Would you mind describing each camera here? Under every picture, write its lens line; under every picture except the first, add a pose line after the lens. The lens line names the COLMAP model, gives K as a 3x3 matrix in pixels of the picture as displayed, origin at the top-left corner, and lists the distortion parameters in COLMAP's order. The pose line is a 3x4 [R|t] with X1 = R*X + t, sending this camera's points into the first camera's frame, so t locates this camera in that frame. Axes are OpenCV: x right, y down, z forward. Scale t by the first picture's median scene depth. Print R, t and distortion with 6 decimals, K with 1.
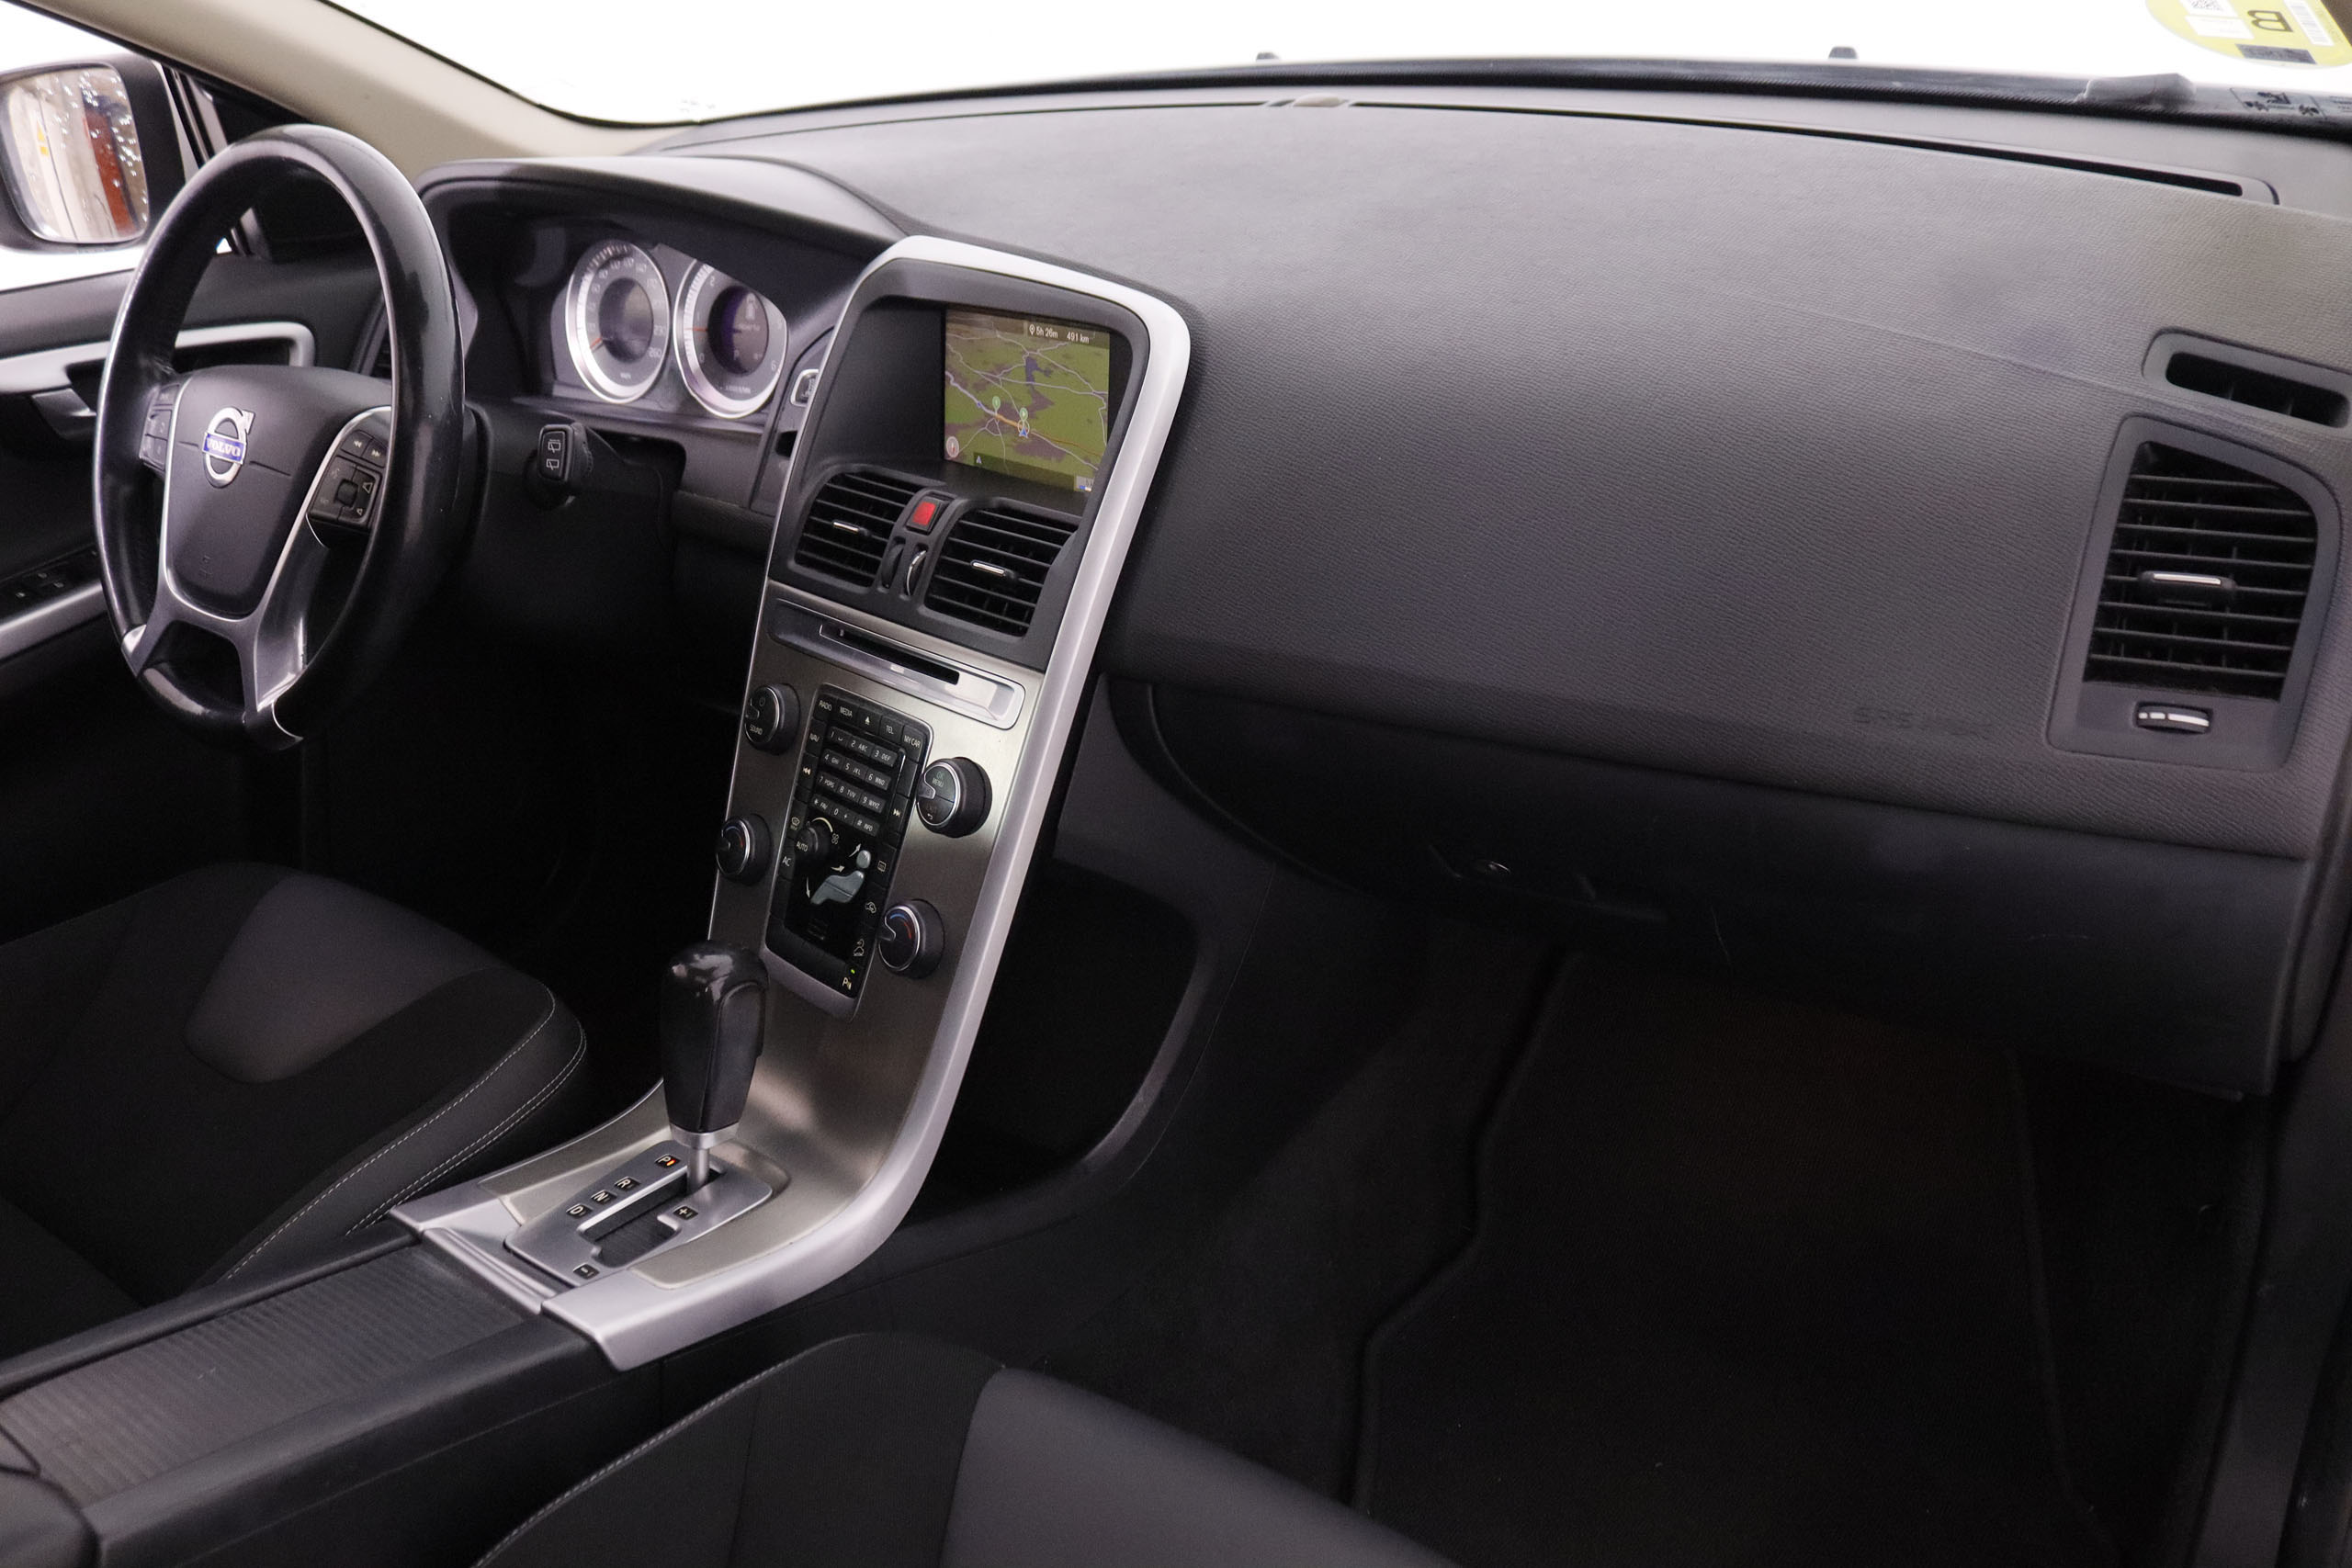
lens RADIAL K [[1999.8, 0, 1176.1], [0, 1999.8, 730.7], [0, 0, 1]] dist [-0.182885, 0.242822]
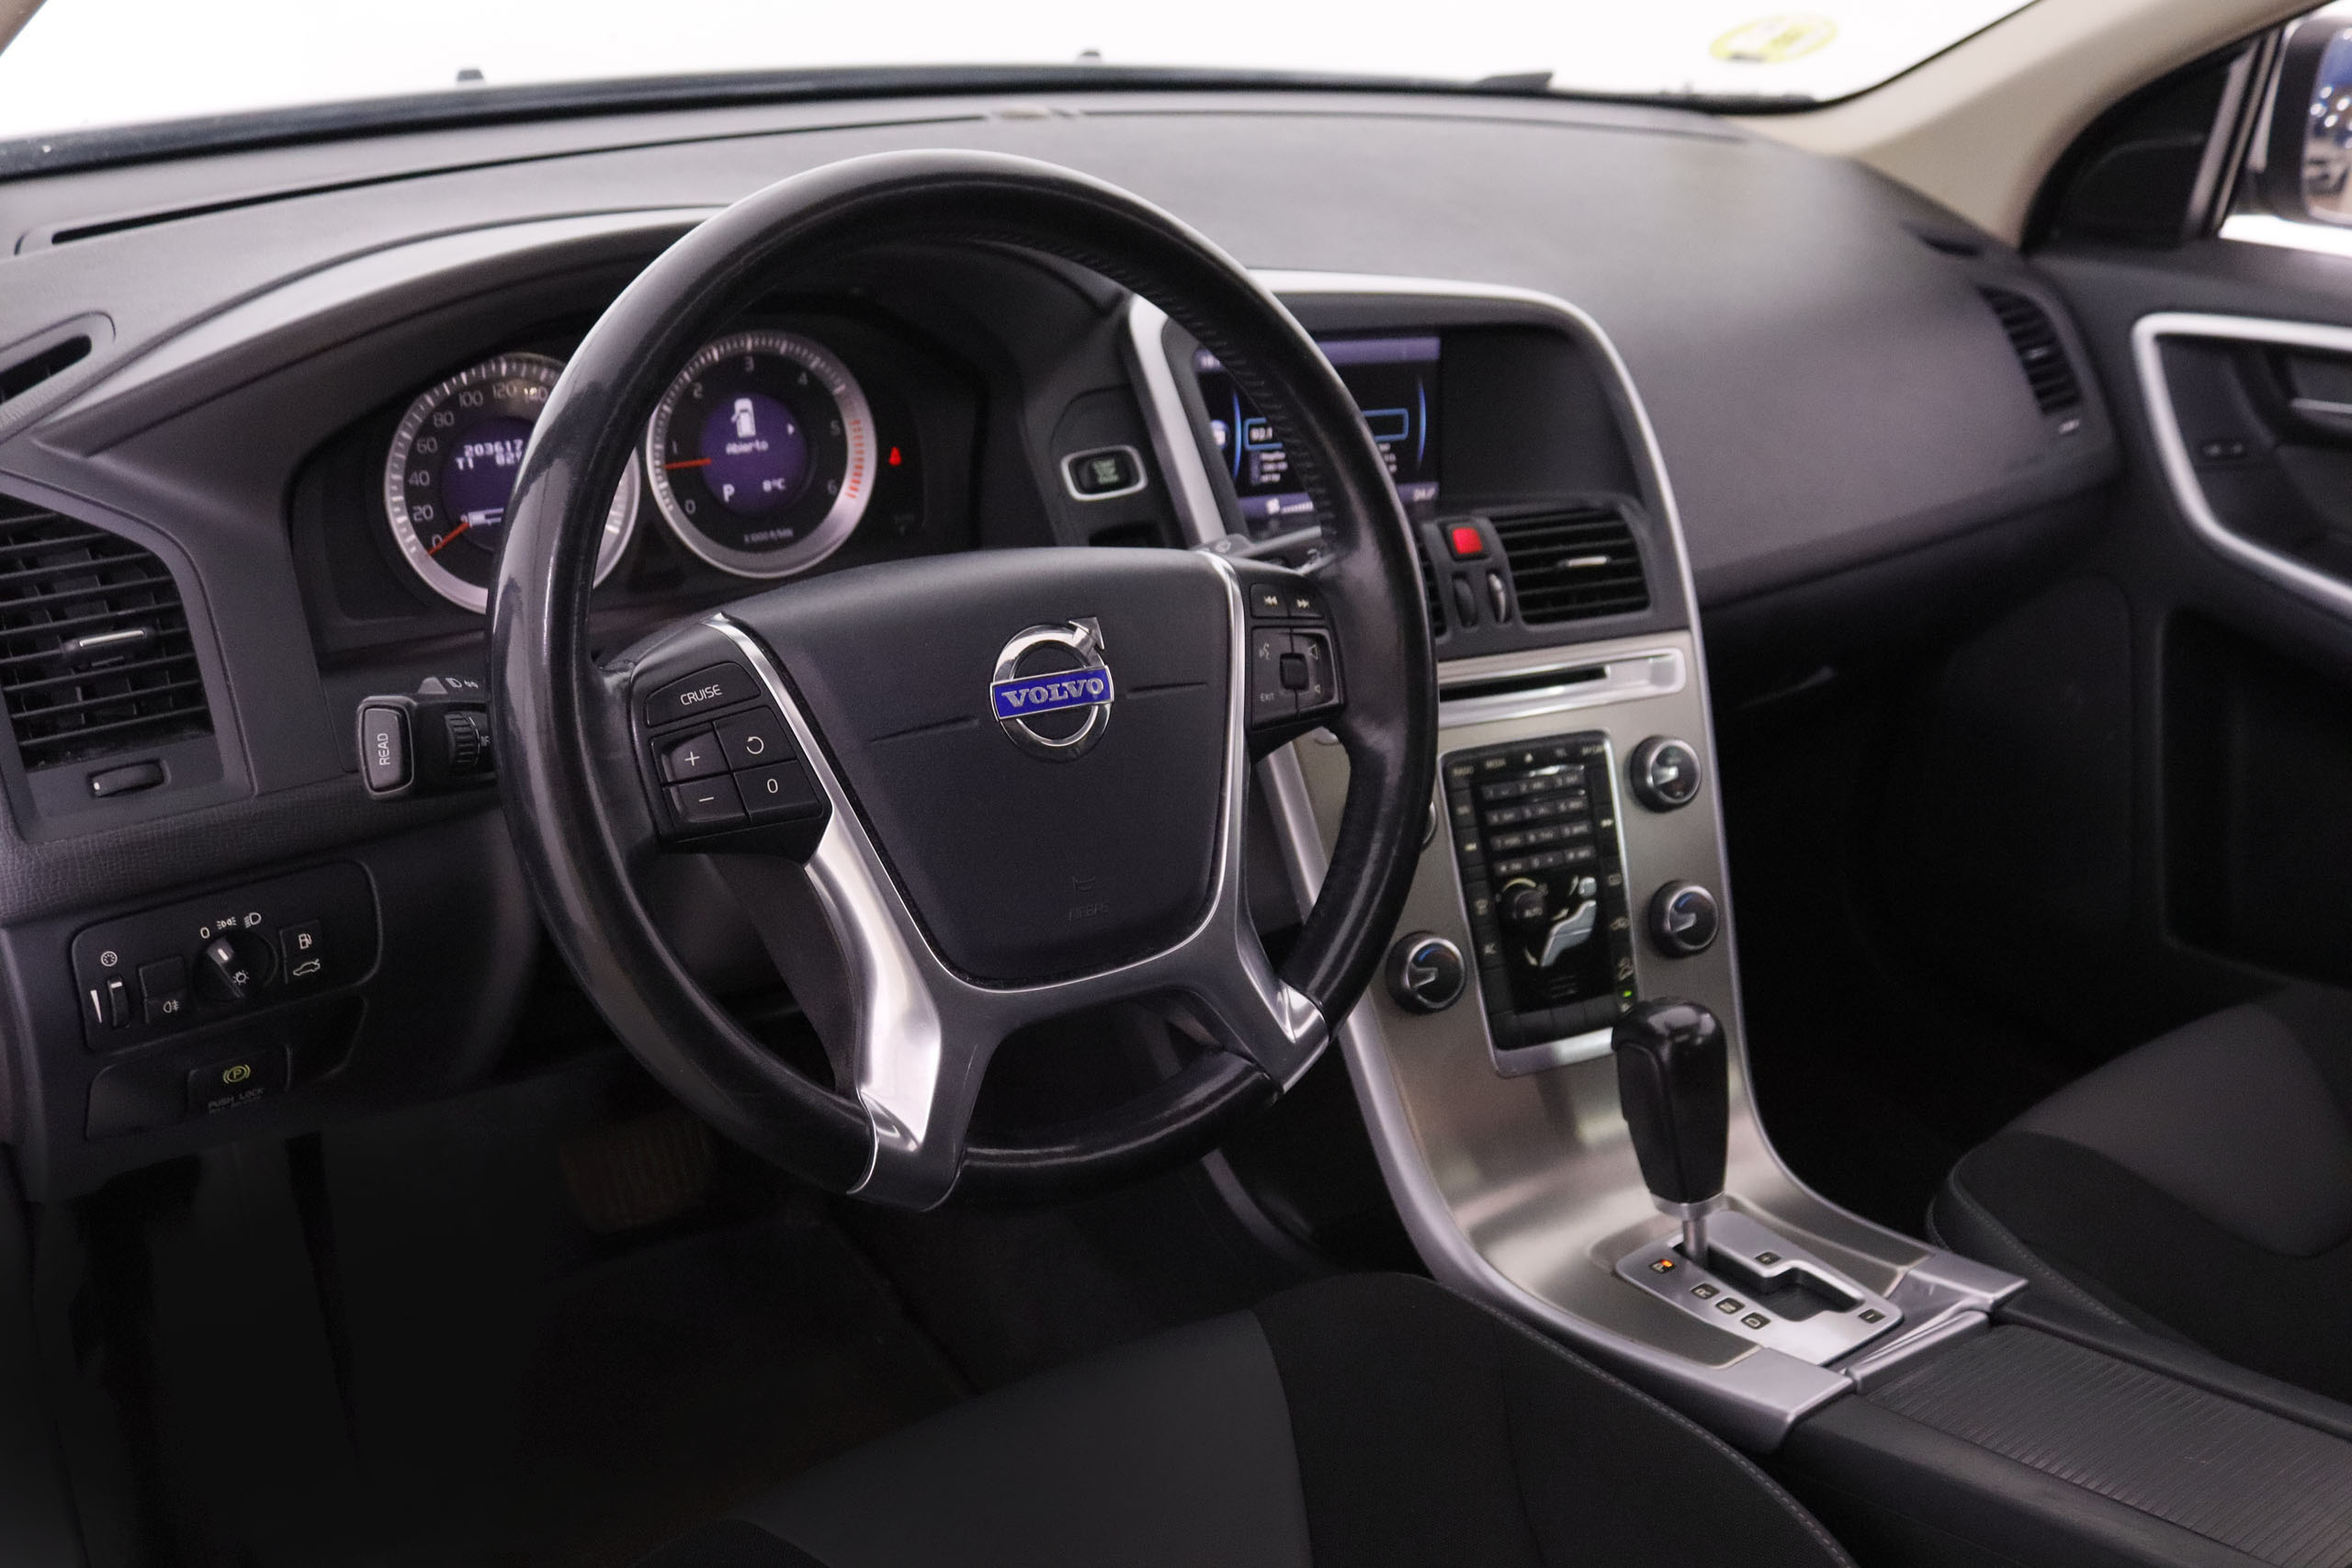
lens RADIAL K [[2319.7, 0, 1177.7], [0, 2319.7, 717.3], [0, 0, 1]] dist [-0.129657, 0.150695]
pose [[0.263196, -0.261046, 0.928753, -1.164575], [0.312233, 0.933932, 0.174018, -0.255507], [-0.912819, 0.244186, 0.327314, 0.752653]]
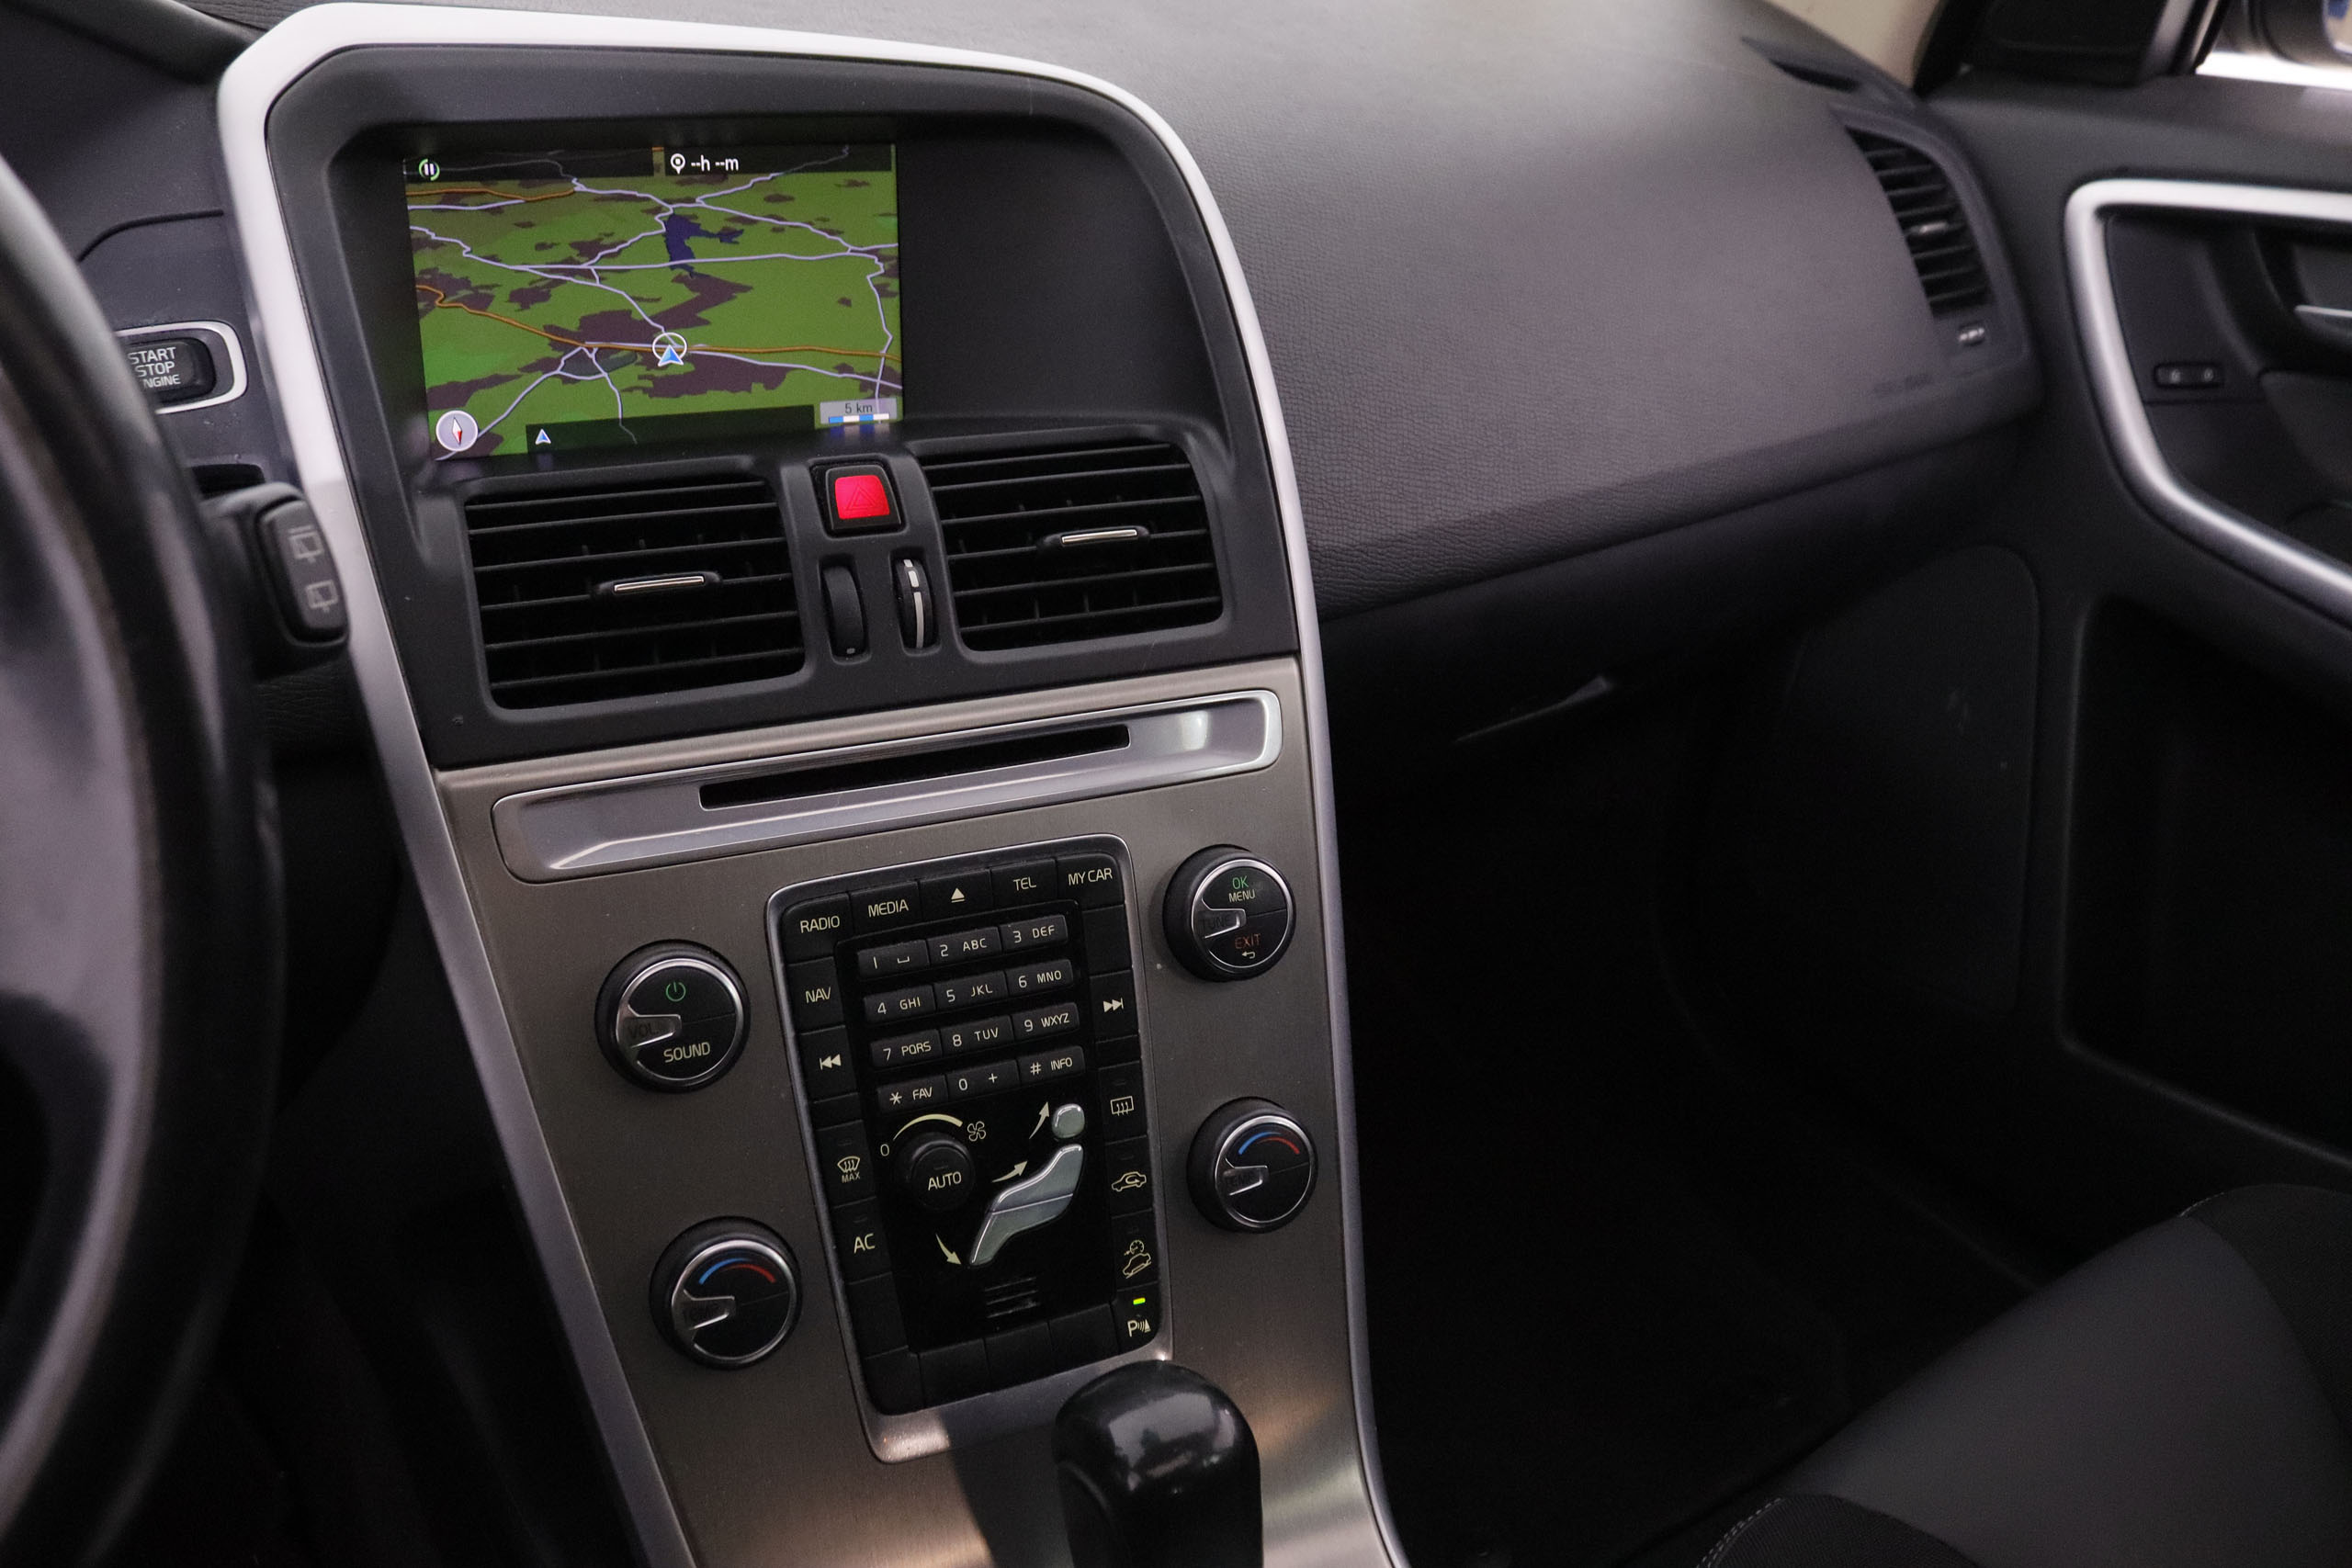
lens RADIAL K [[1999.8, 0, 1176.1], [0, 1999.8, 730.7], [0, 0, 1]] dist [-0.182885, 0.242822]
pose [[0.275186, -0.317261, 0.907534, -0.575124], [0.289143, 0.927588, 0.236596, -0.145927], [-0.916880, 0.197300, 0.346993, 0.723520]]
